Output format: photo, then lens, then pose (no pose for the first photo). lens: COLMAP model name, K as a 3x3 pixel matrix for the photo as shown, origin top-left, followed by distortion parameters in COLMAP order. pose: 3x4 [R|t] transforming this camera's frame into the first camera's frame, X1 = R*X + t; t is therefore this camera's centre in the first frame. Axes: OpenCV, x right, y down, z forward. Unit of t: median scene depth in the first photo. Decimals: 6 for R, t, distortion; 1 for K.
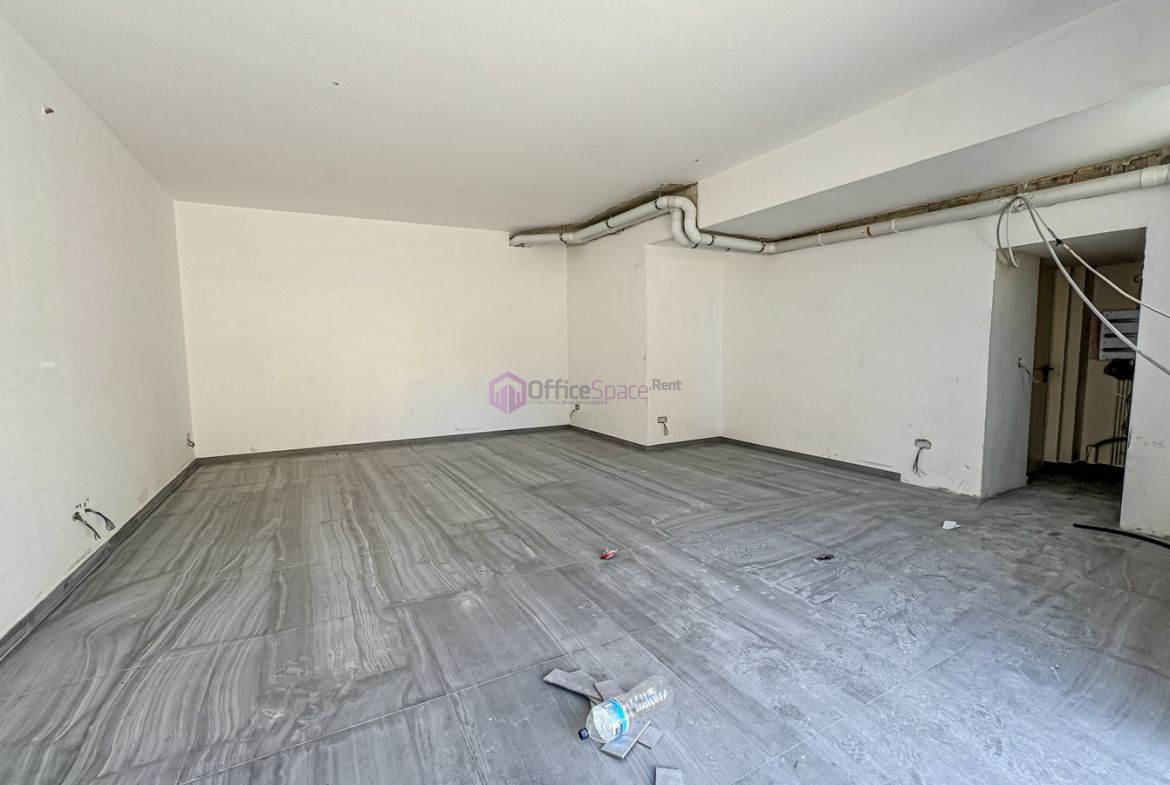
lens RADIAL K [[497.8, 0, 585.0], [0, 497.8, 392.5], [0, 0, 1]] dist [-0.002799, 0.000833]
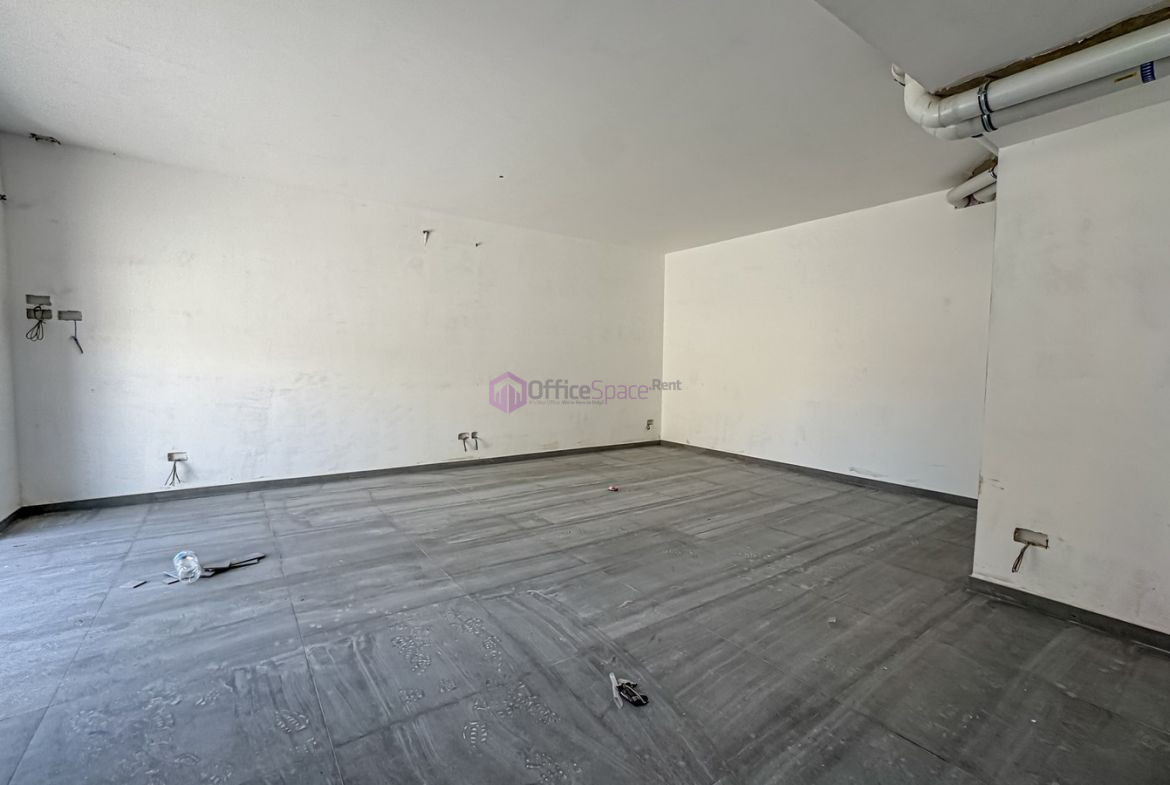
lens RADIAL K [[497.8, 0, 585.0], [0, 497.8, 392.5], [0, 0, 1]] dist [-0.002799, 0.000833]
pose [[0.121074, 0.063076, -0.990637, 0.944630], [-0.098897, 0.993780, 0.051189, -0.091457], [0.987705, 0.091773, 0.126559, 1.024804]]
